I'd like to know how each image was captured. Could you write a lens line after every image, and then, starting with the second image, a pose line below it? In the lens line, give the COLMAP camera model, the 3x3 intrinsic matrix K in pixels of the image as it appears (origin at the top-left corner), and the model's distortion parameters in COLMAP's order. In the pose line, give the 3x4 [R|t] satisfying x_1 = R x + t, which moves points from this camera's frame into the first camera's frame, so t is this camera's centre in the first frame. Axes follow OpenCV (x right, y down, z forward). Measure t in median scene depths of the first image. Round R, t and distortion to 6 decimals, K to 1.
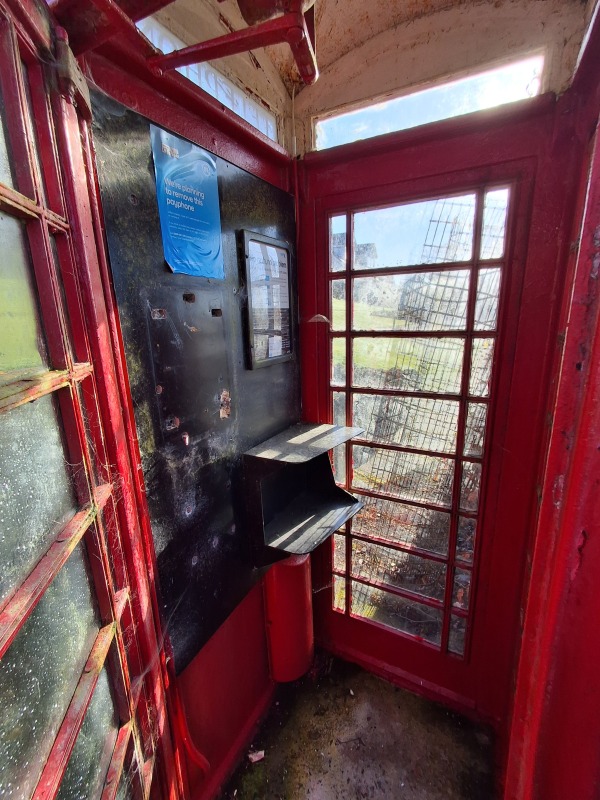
lens RADIAL K [[370.8, 0, 301.2], [0, 370.8, 398.1], [0, 0, 1]] dist [-0.002597, 0.000043]
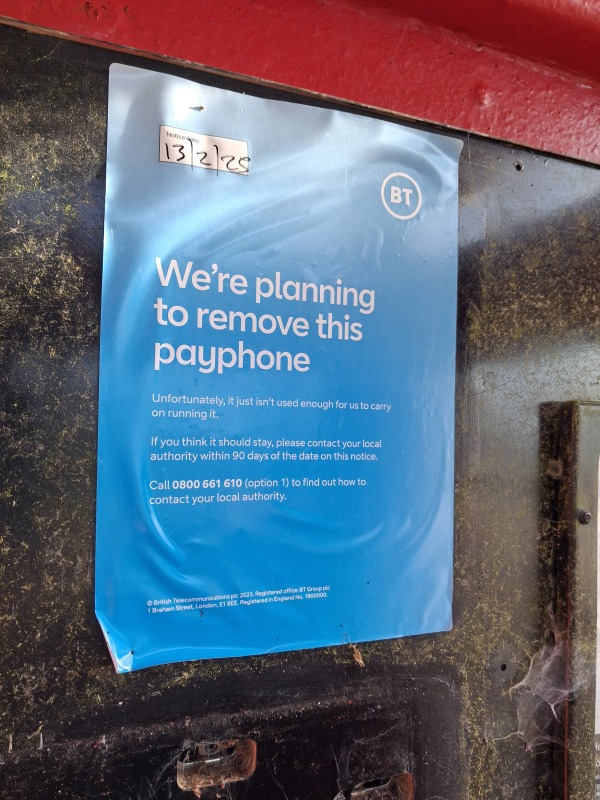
lens RADIAL K [[629.3, 0, 300.0], [0, 629.3, 400.6], [0, 0, 1]] dist [-0.004618, -0.000751]
pose [[0.773896, 0.021257, -0.632956, -0.051392], [-0.183748, 0.963982, -0.192288, -0.425875], [0.606071, 0.265116, 0.749928, 0.736502]]
